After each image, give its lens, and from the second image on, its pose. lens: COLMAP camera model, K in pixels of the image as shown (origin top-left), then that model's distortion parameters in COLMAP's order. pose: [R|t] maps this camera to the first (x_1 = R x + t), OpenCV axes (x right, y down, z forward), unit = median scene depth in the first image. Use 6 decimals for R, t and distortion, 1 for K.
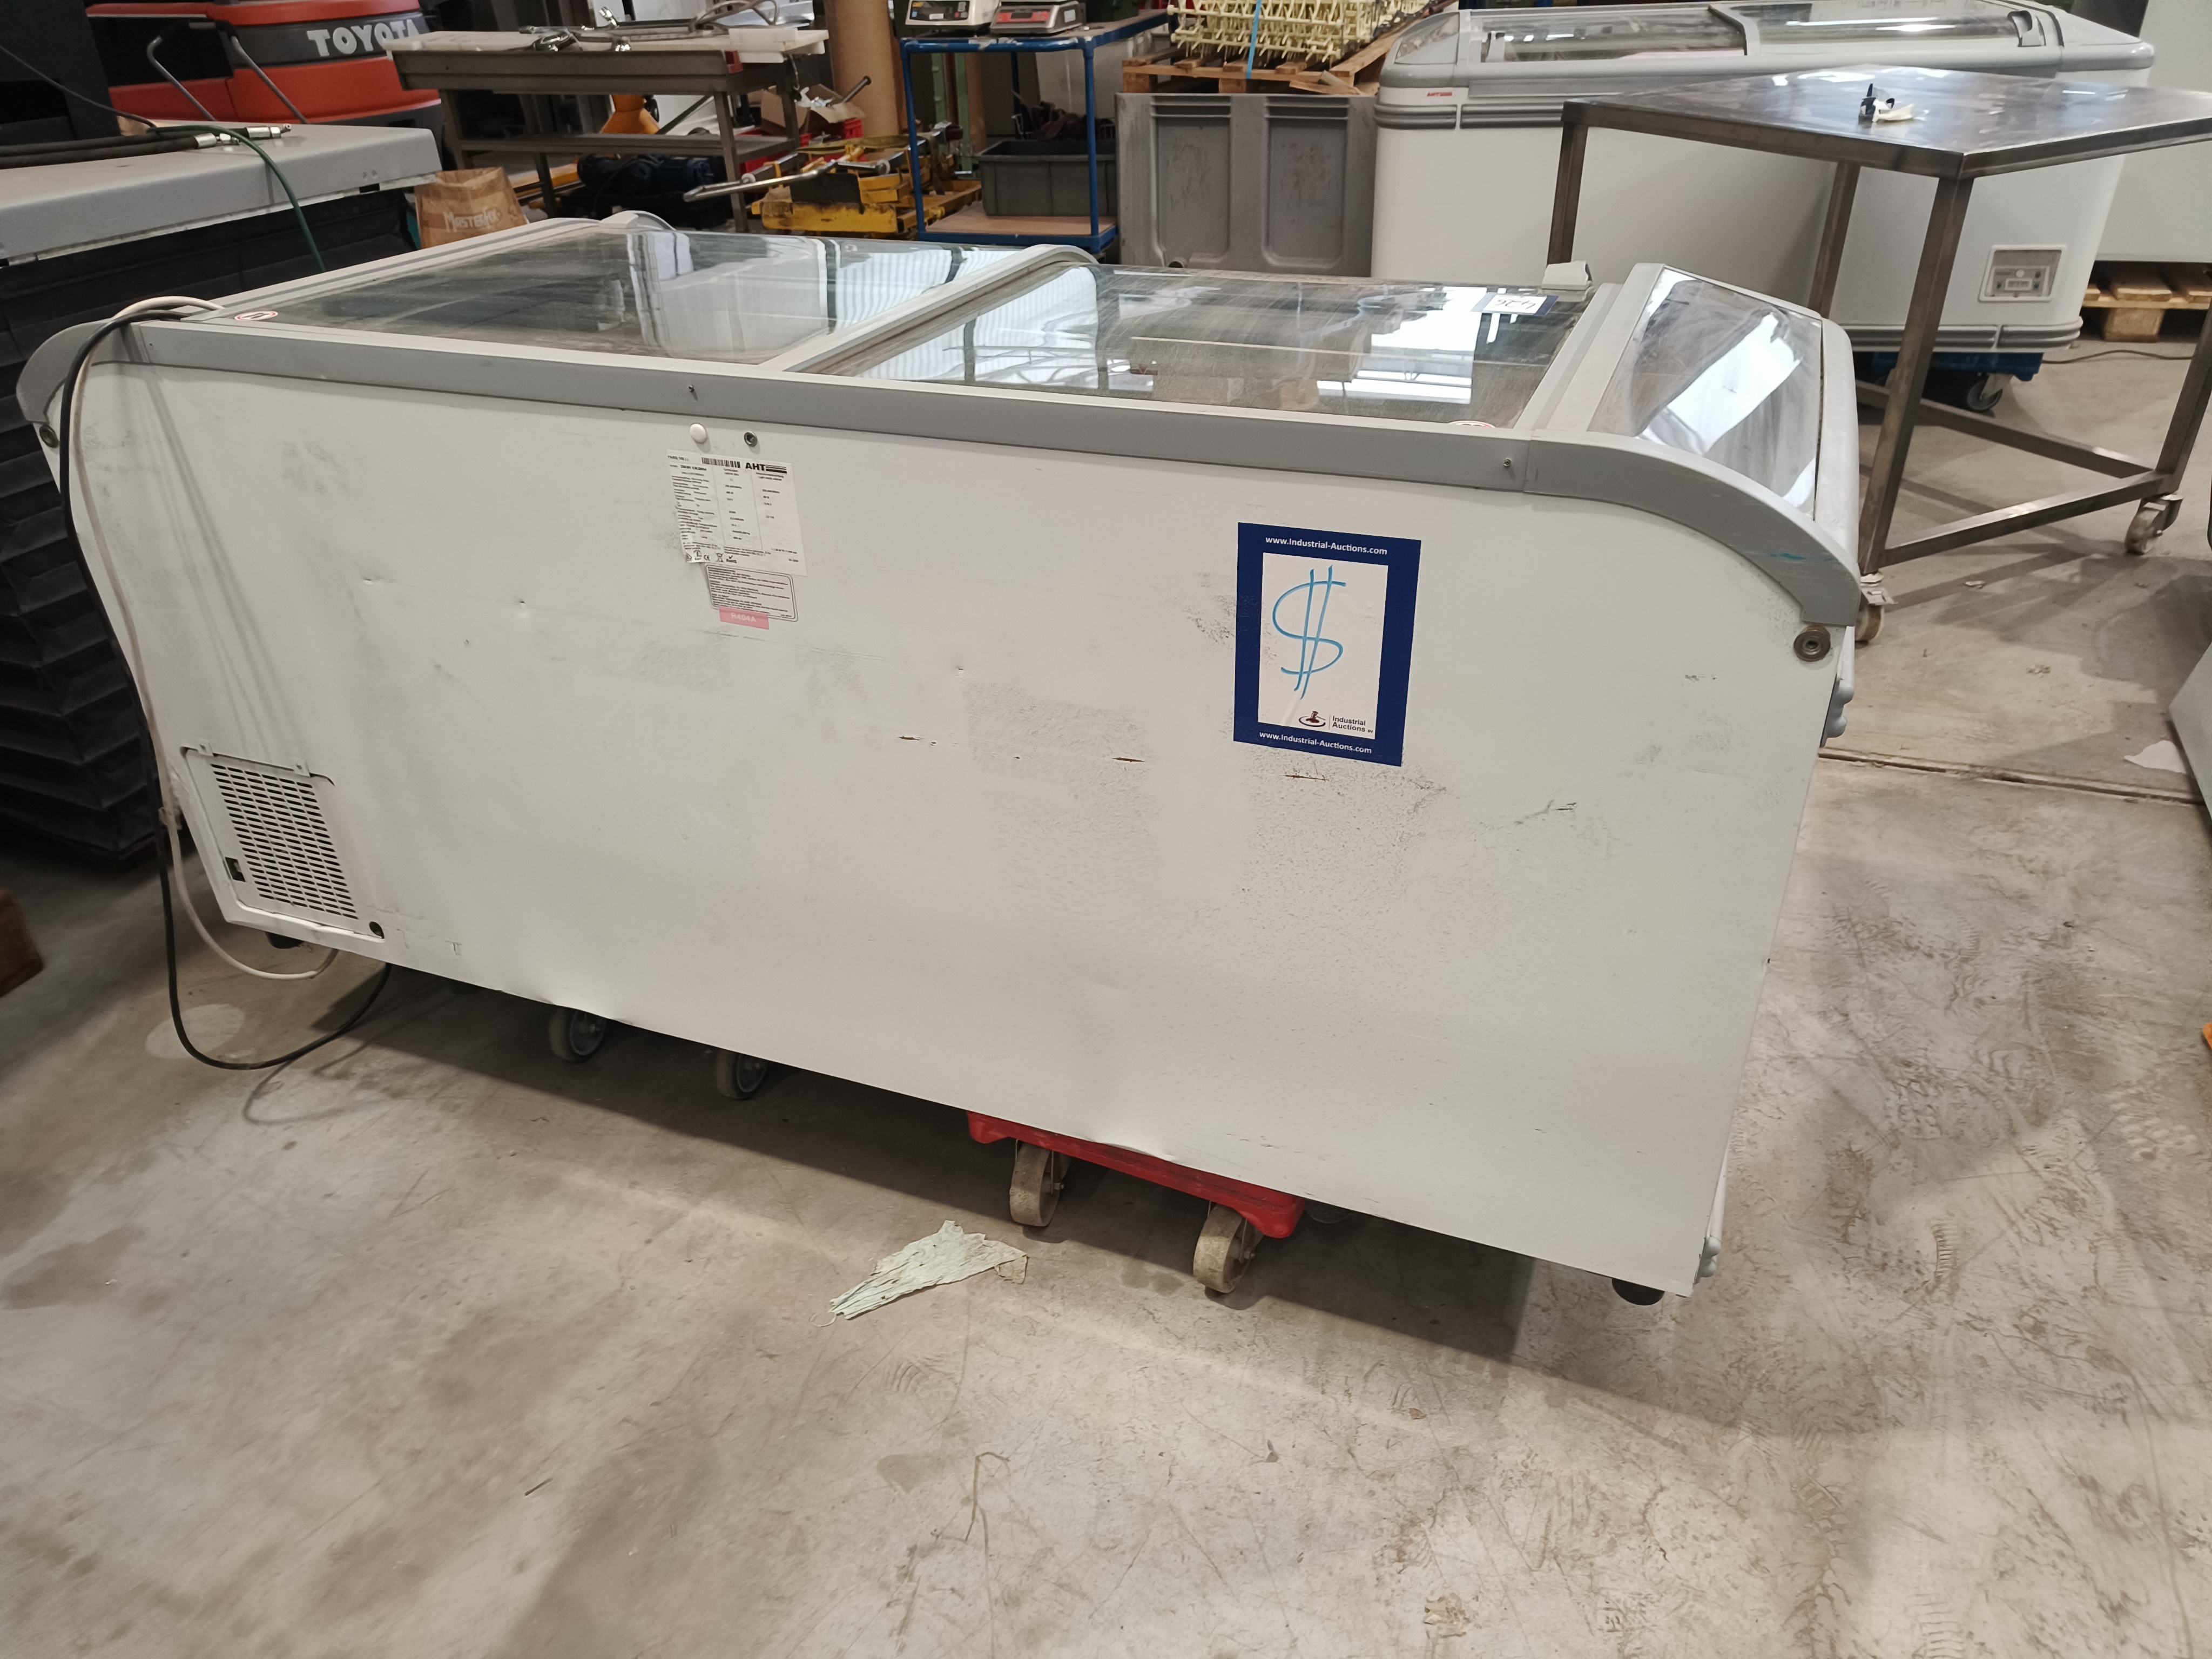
lens RADIAL K [[1523.5, 0, 1106.0], [0, 1523.5, 829.5], [0, 0, 1]] dist [0.014167, -0.001615]
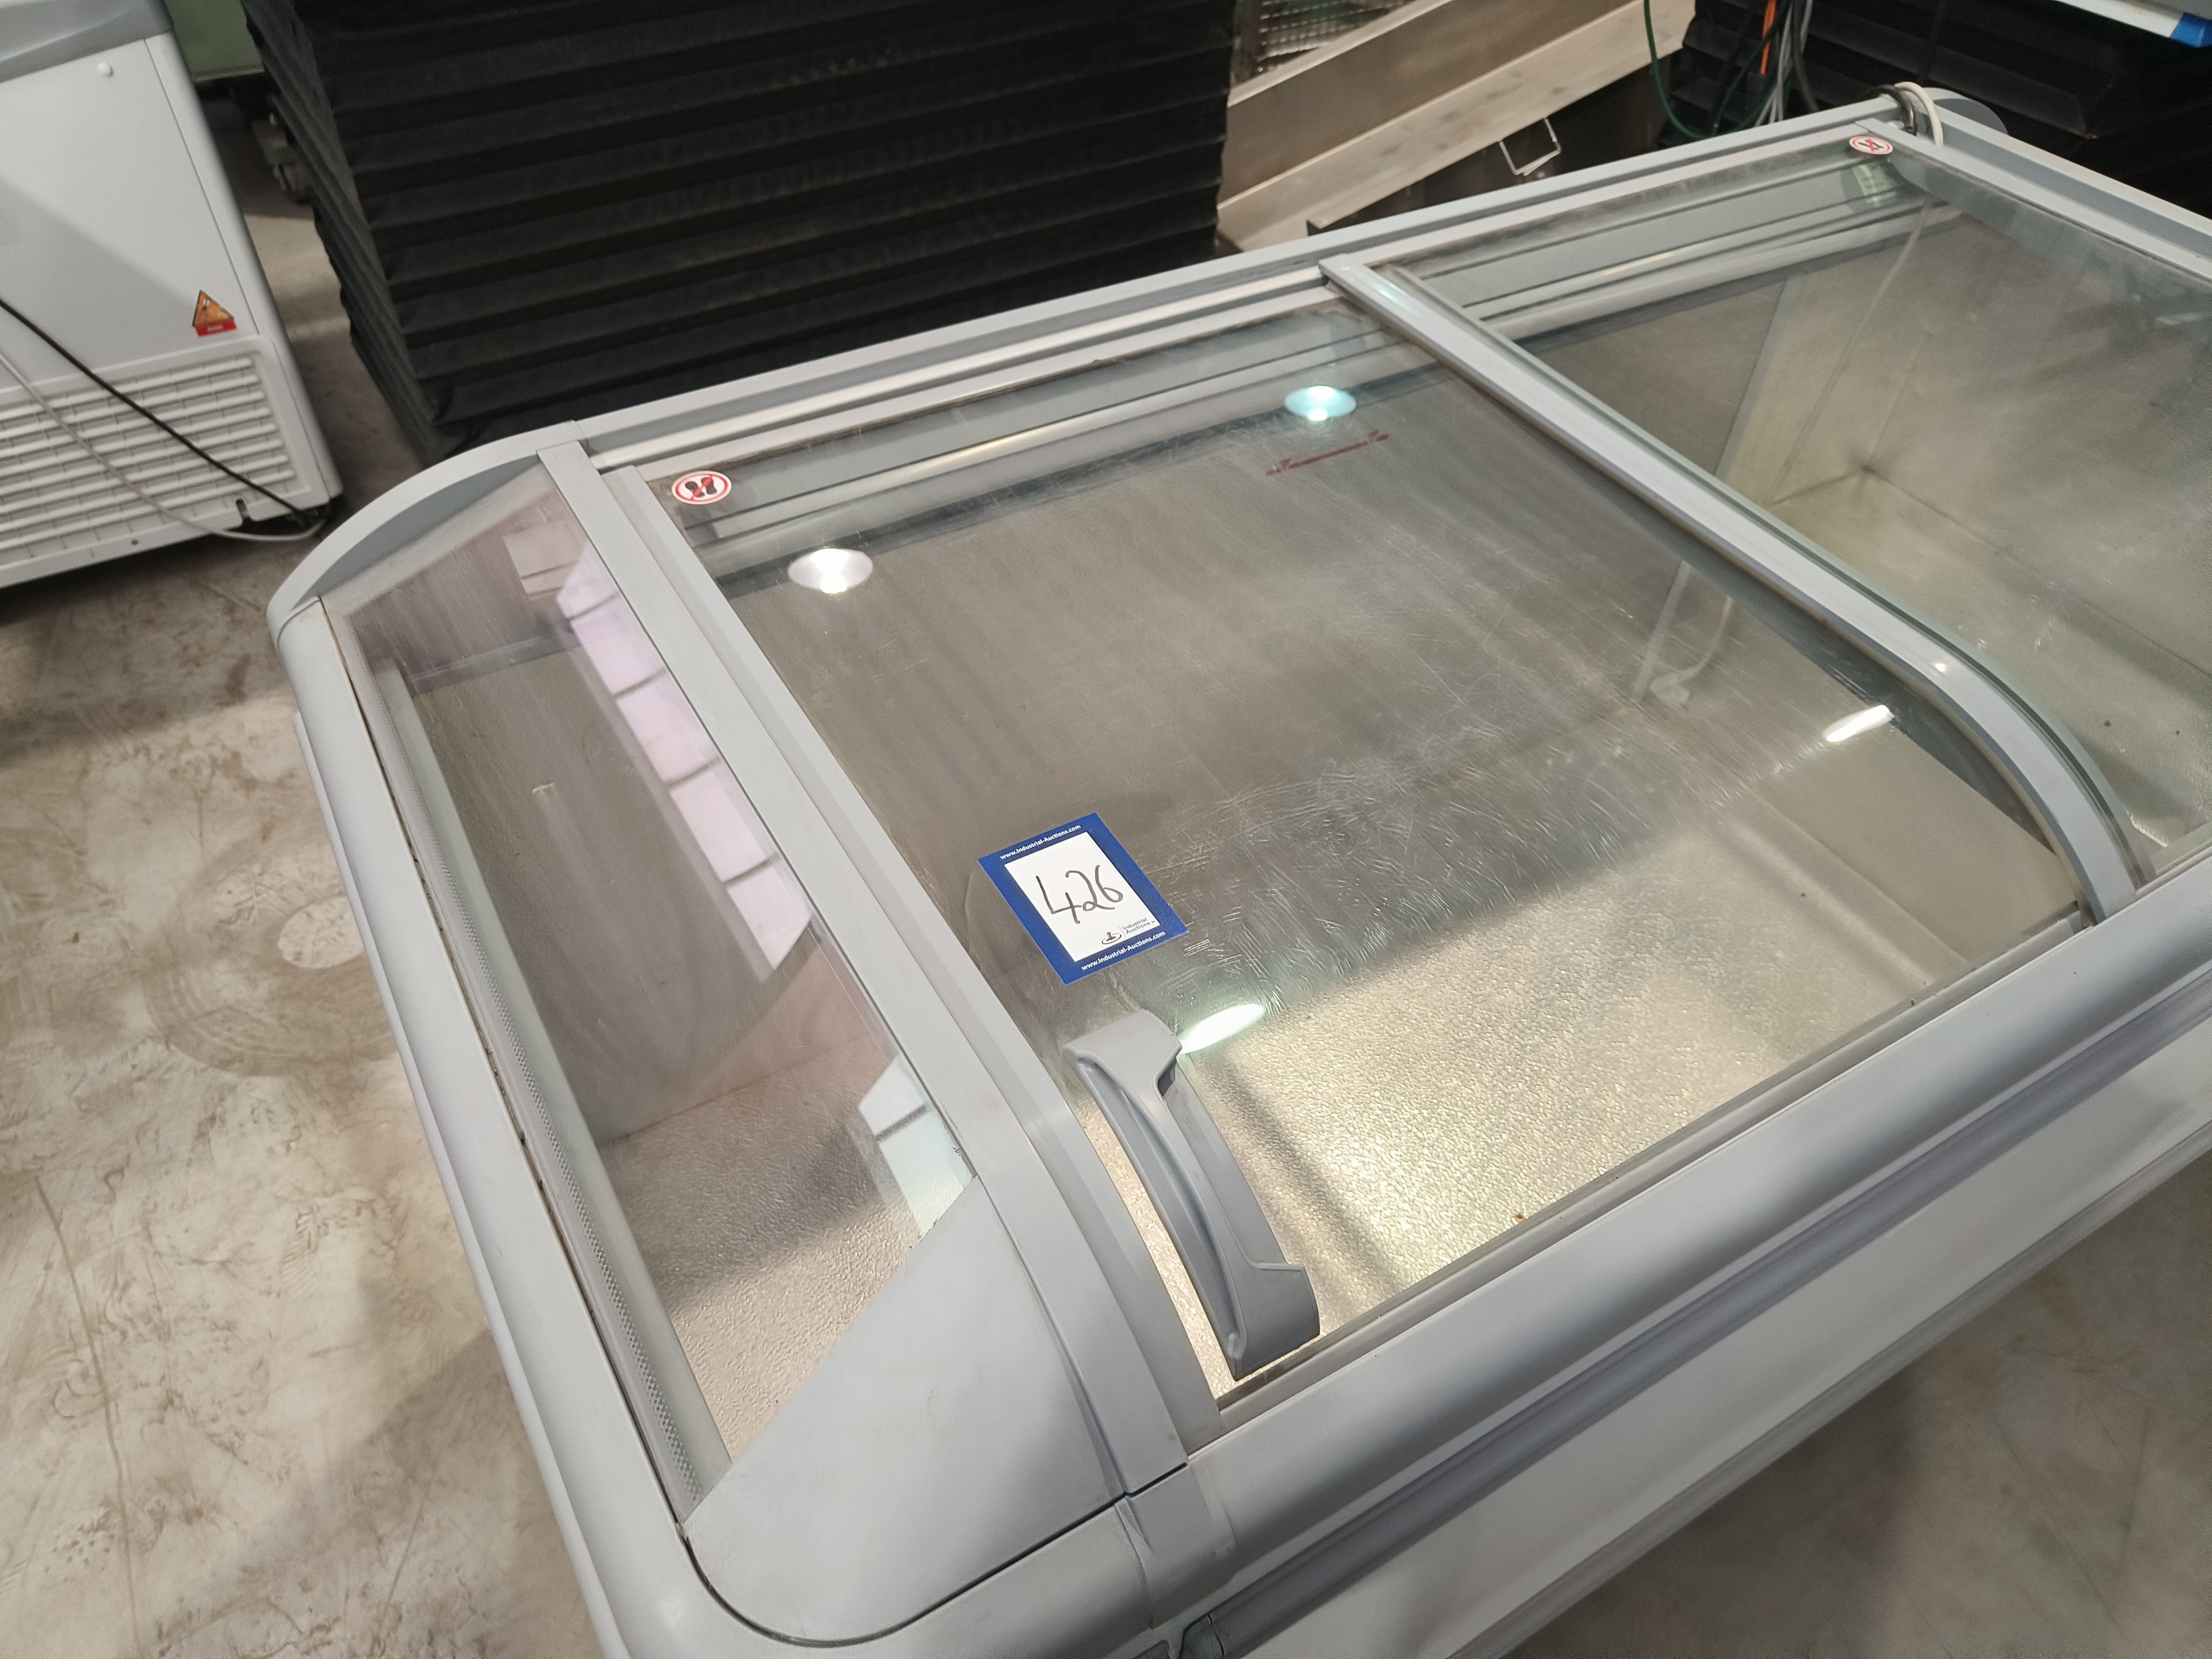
lens RADIAL K [[1535.9, 0, 1092.5], [0, 1535.9, 824.1], [0, 0, 1]] dist [0.005452, 0.005385]
pose [[-0.607809, 0.569281, -0.553613, 0.557854], [-0.414548, 0.367153, 0.832675, -0.812708], [0.677287, 0.735607, 0.012835, 1.008526]]
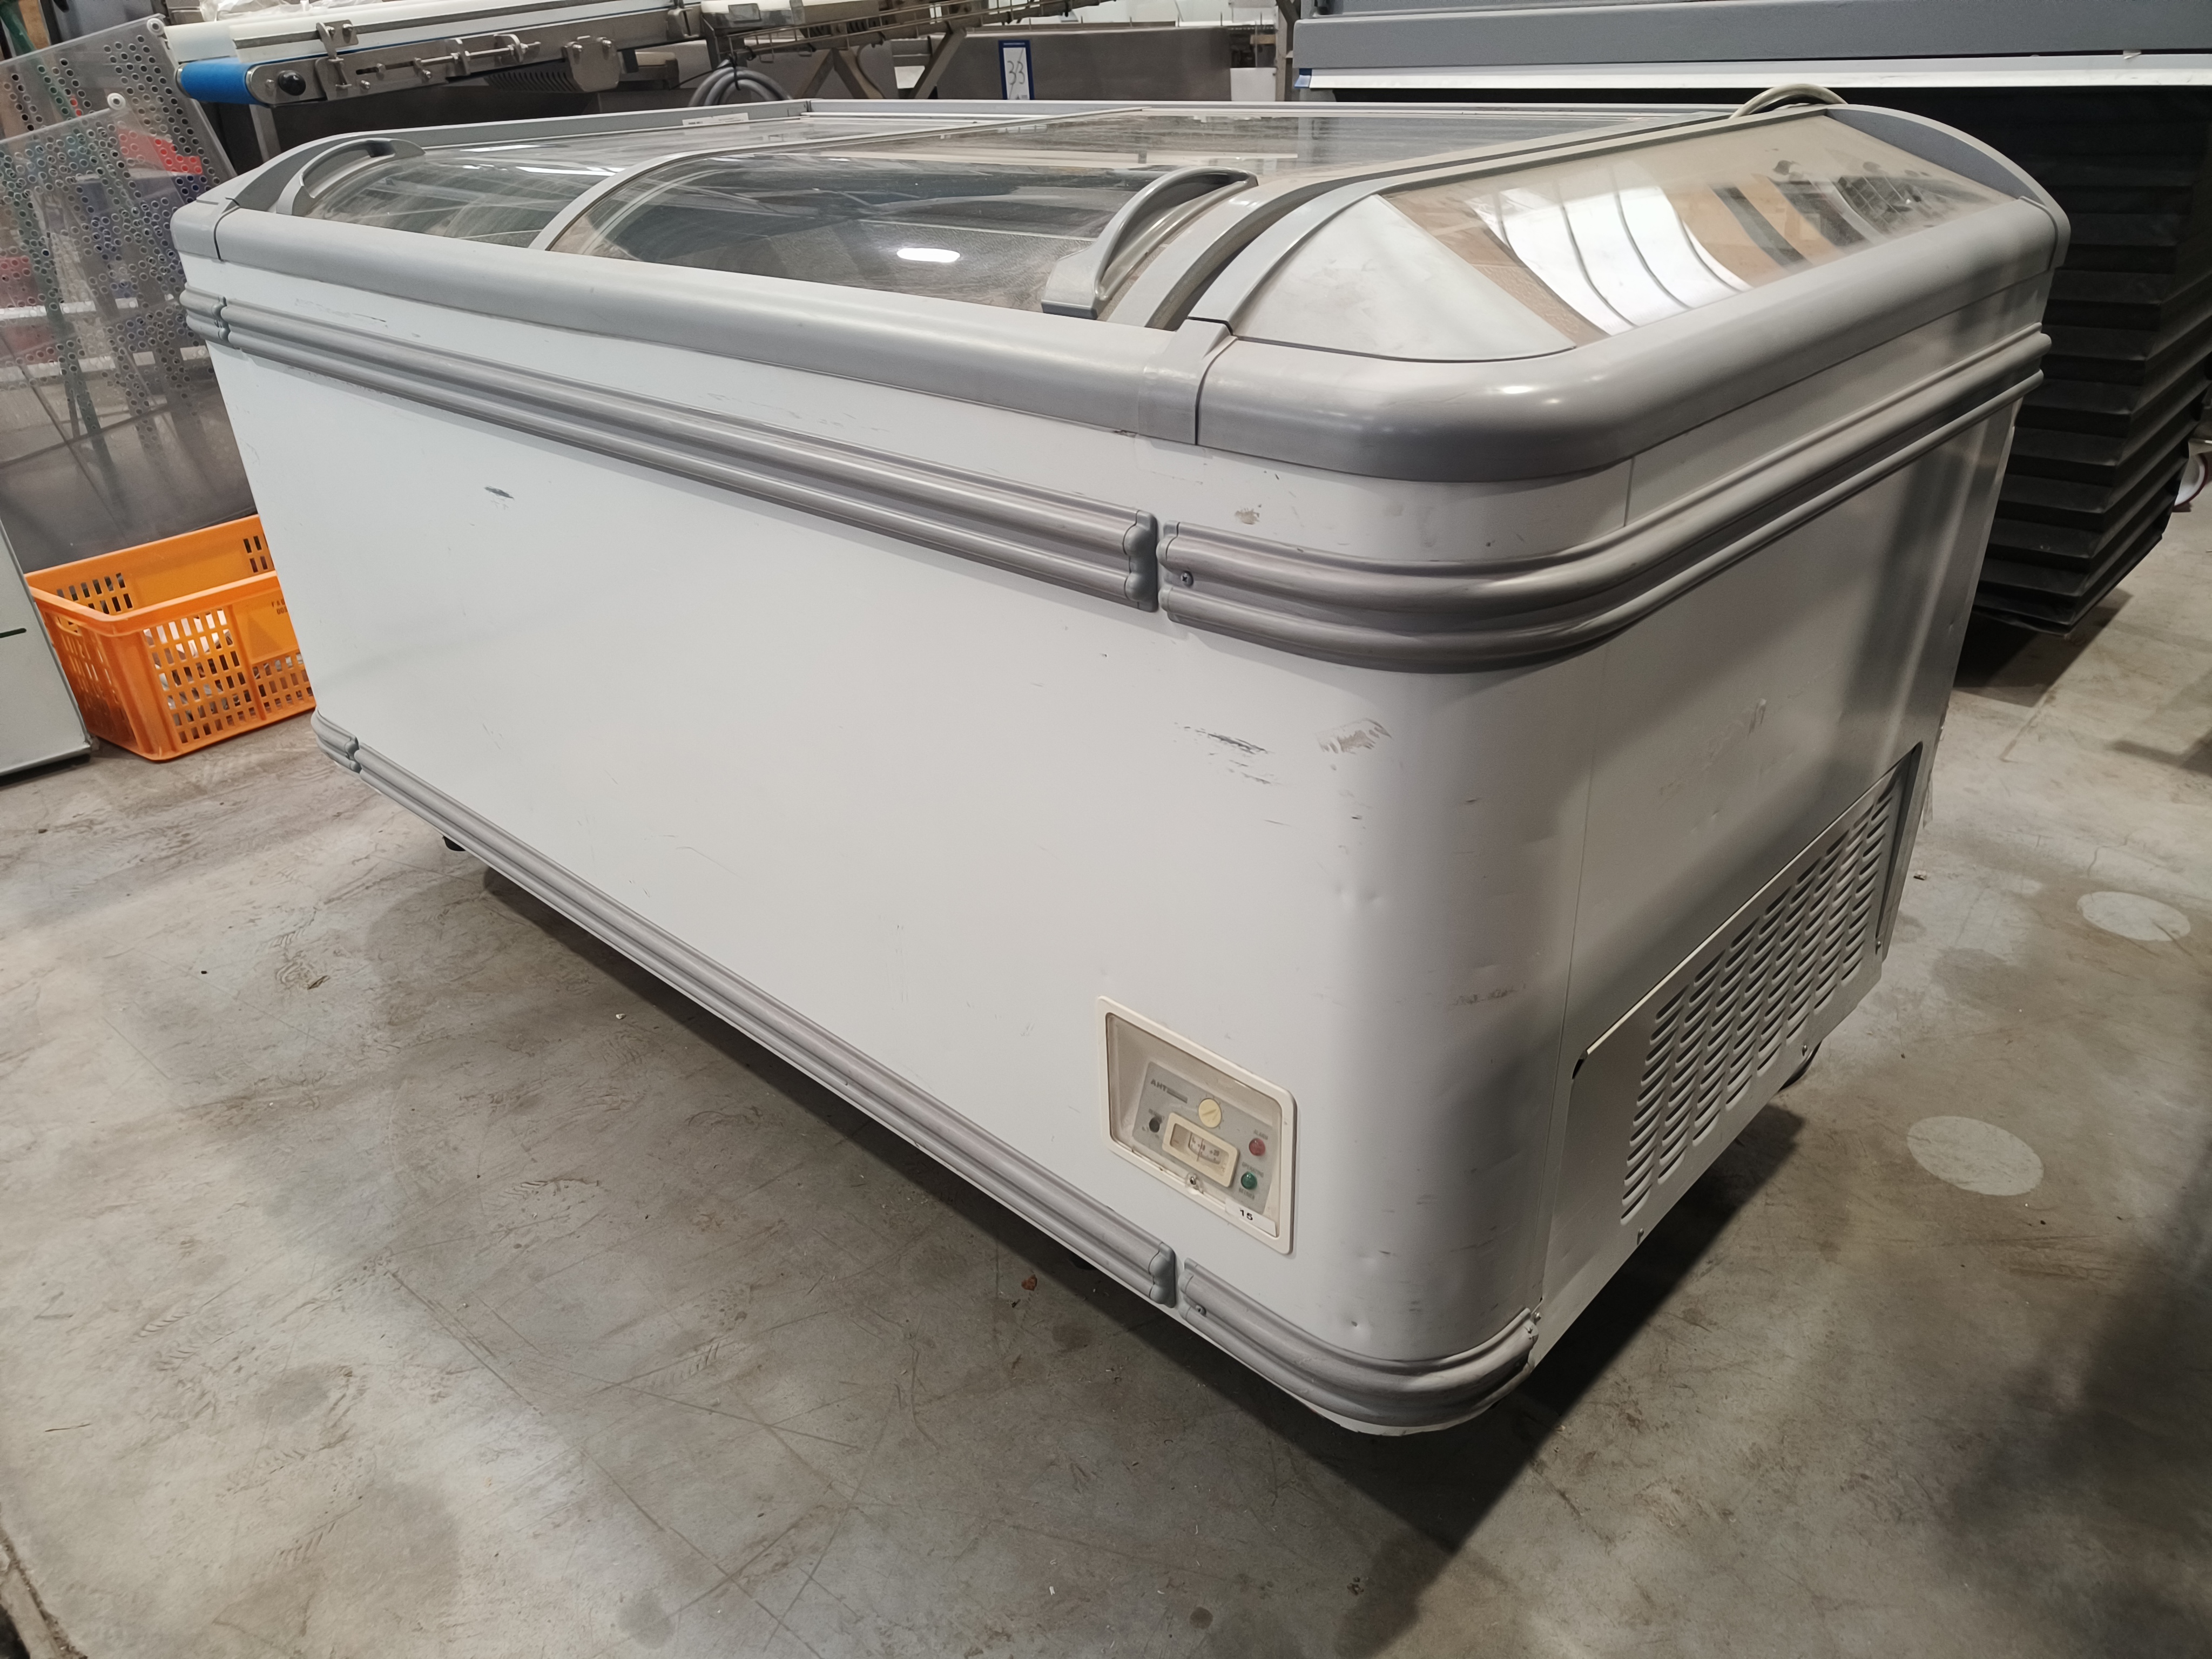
lens RADIAL K [[1523.5, 0, 1106.0], [0, 1523.5, 829.5], [0, 0, 1]] dist [0.014167, -0.001615]
pose [[-0.928390, -0.119771, 0.351776, -0.632210], [0.238543, 0.533771, 0.811286, -0.918263], [-0.284936, 0.837104, -0.466977, 1.887660]]
